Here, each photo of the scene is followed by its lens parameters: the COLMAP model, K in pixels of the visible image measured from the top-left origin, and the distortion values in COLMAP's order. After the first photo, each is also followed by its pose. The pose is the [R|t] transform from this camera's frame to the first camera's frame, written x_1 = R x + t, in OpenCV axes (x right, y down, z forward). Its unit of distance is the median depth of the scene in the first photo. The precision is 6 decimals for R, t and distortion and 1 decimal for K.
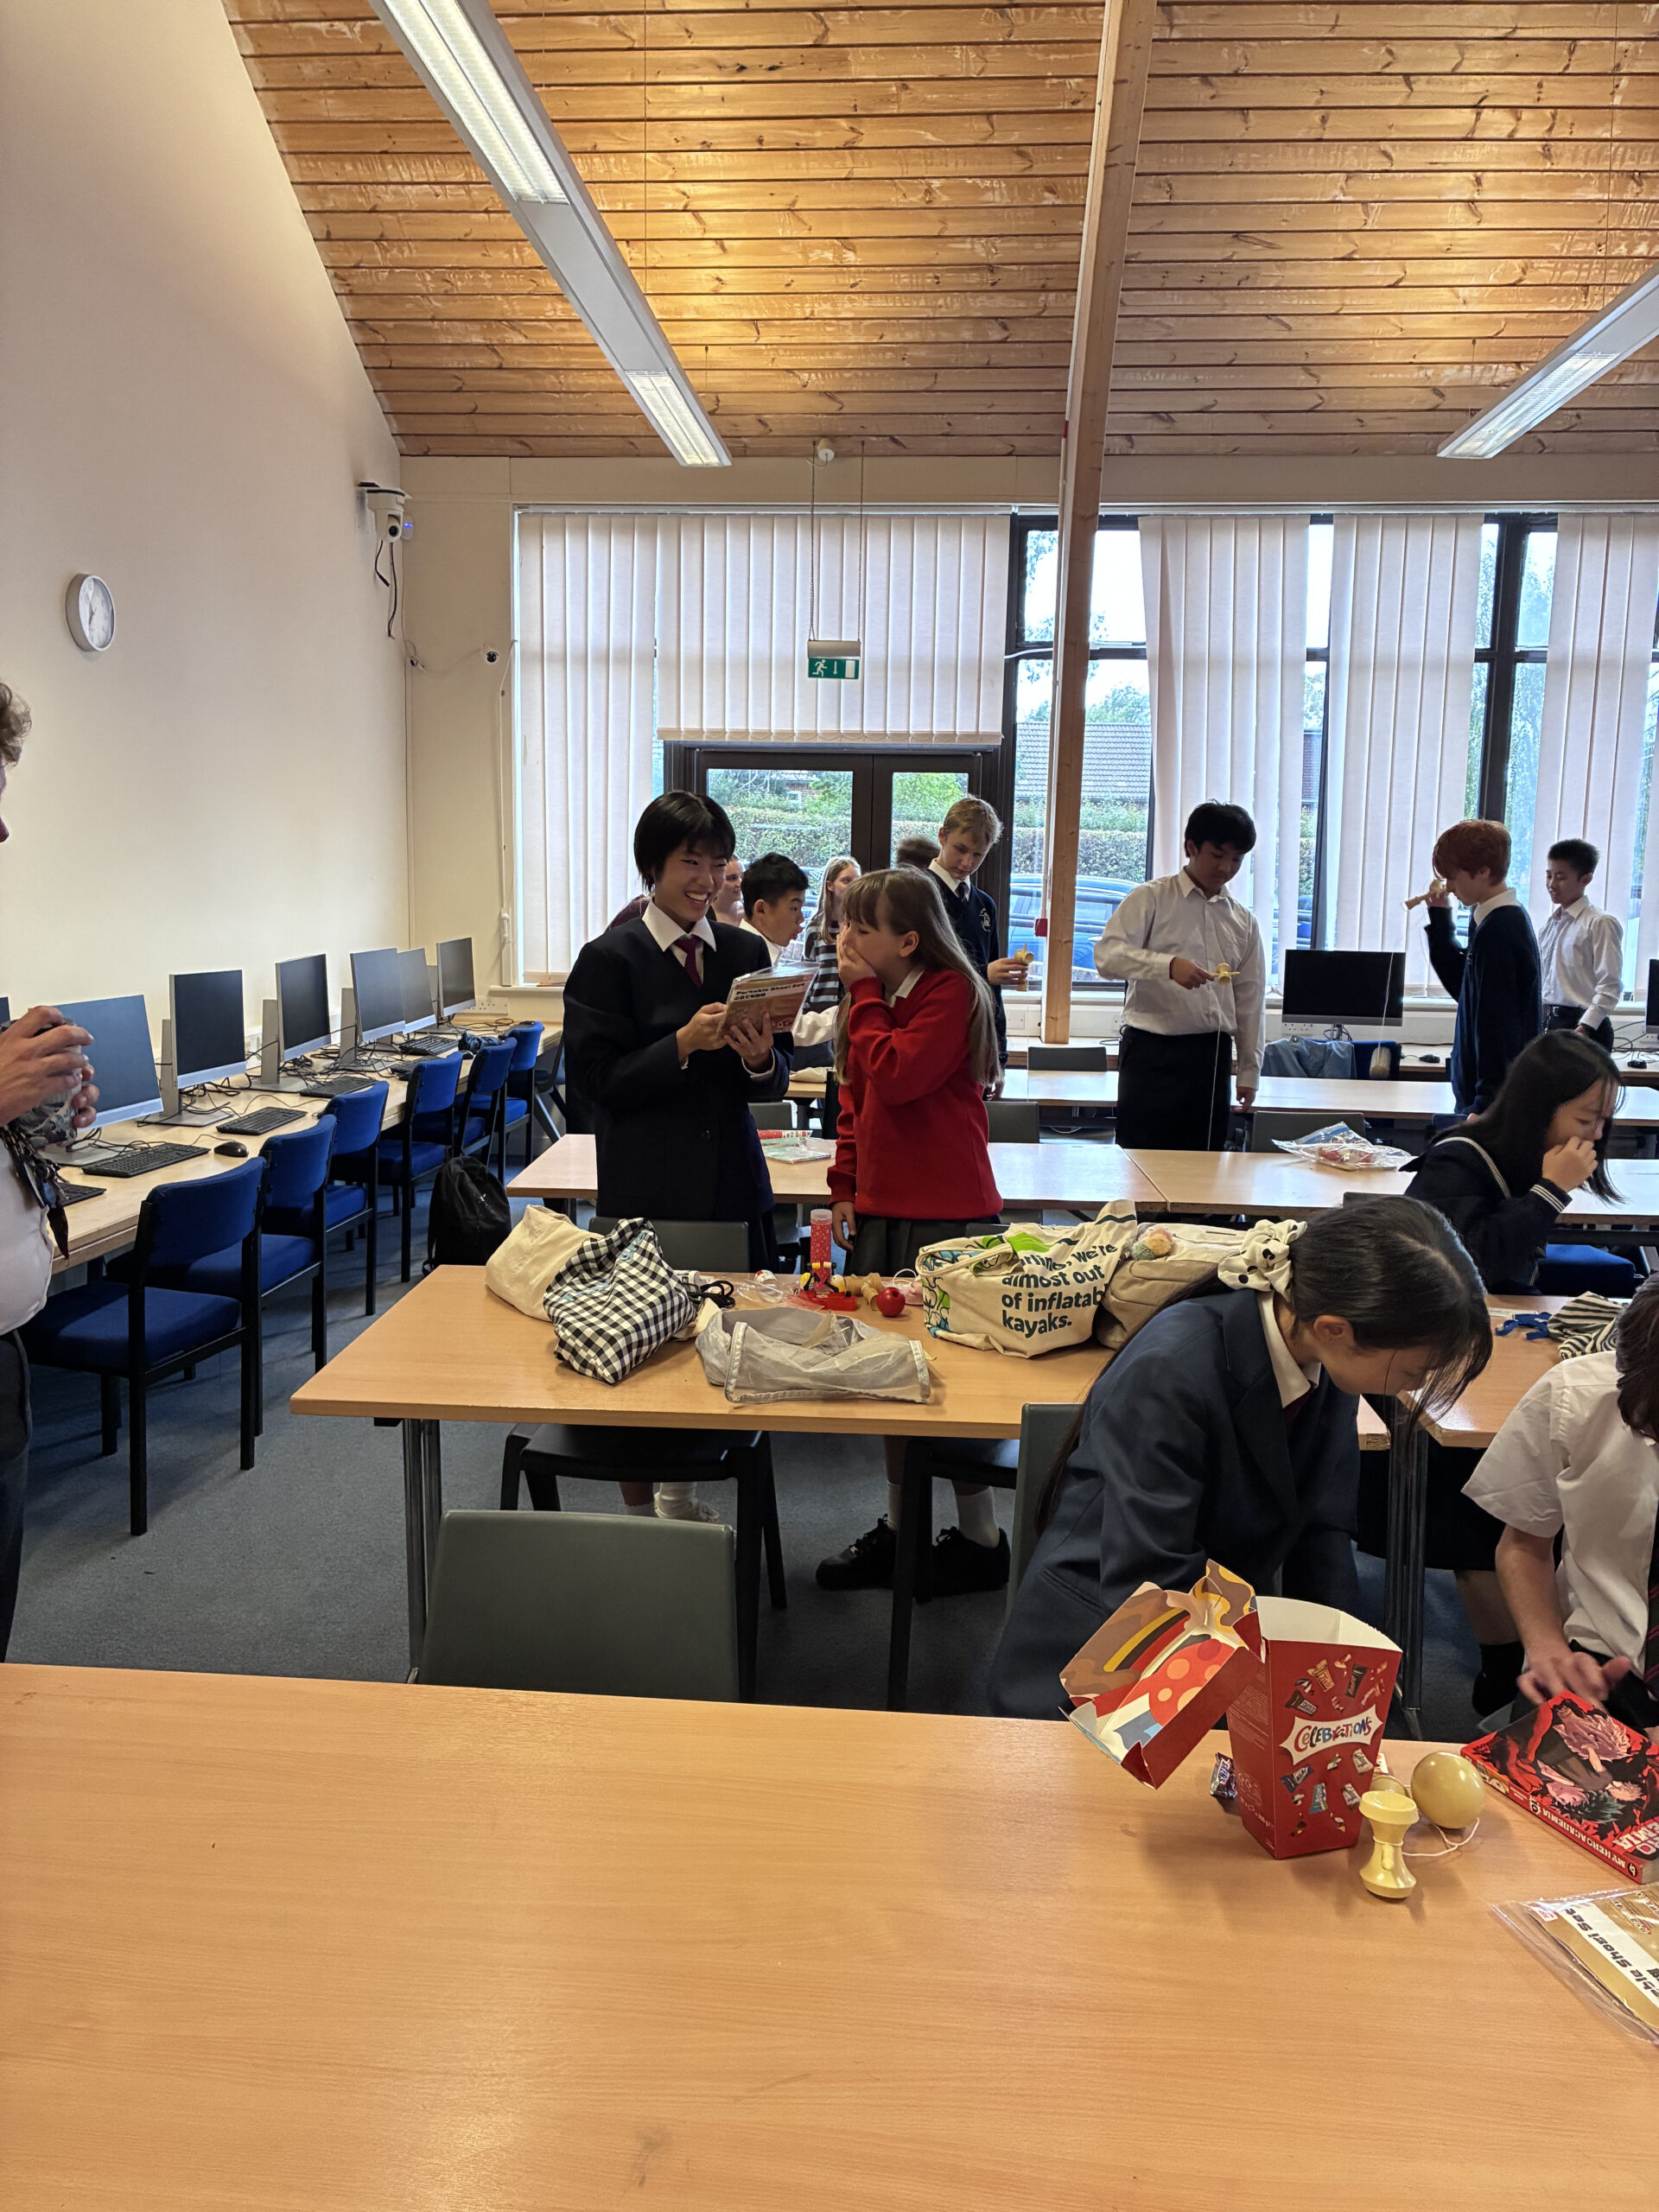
lens RADIAL K [[1645.1, 0, 833.8], [0, 1645.1, 1065.3], [0, 0, 1]] dist [0.038460, -0.029349]
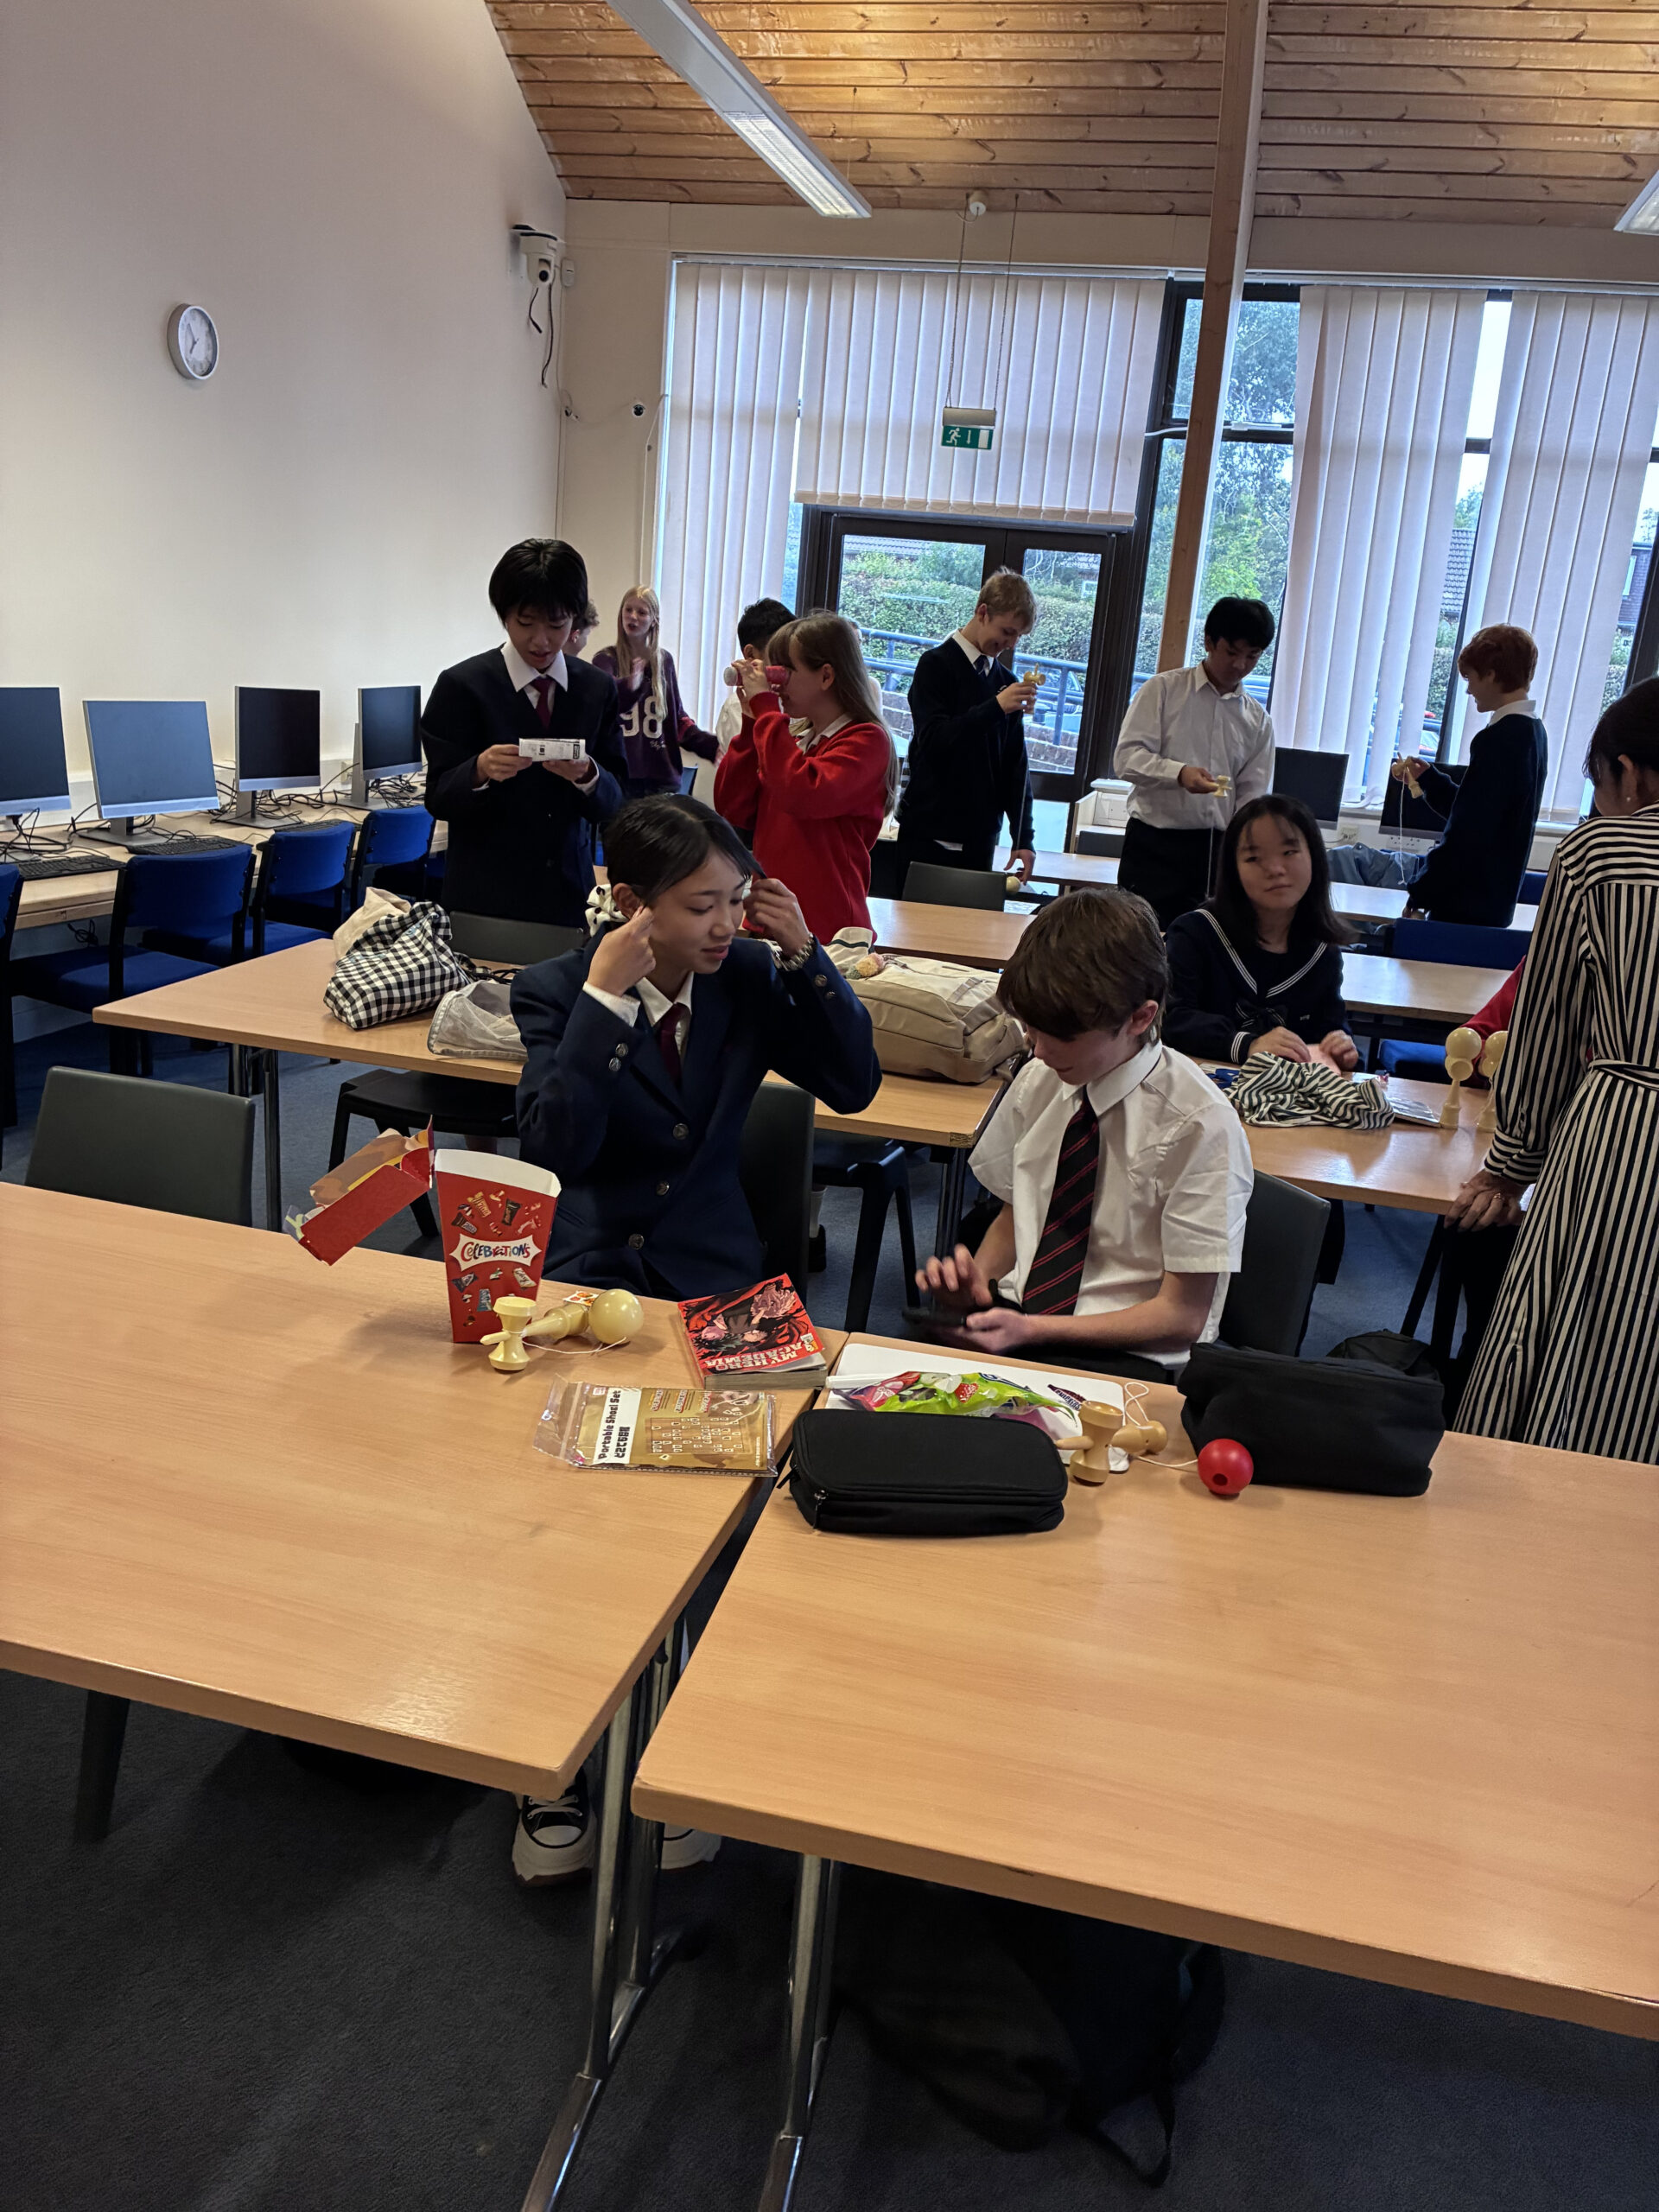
lens RADIAL K [[1645.1, 0, 833.8], [0, 1645.1, 1065.3], [0, 0, 1]] dist [0.038460, -0.029349]
pose [[0.982814, 0.106165, -0.151018, 0.118183], [-0.086841, 0.987800, 0.129267, 0.011283], [0.162899, -0.113931, 0.980043, -0.031887]]
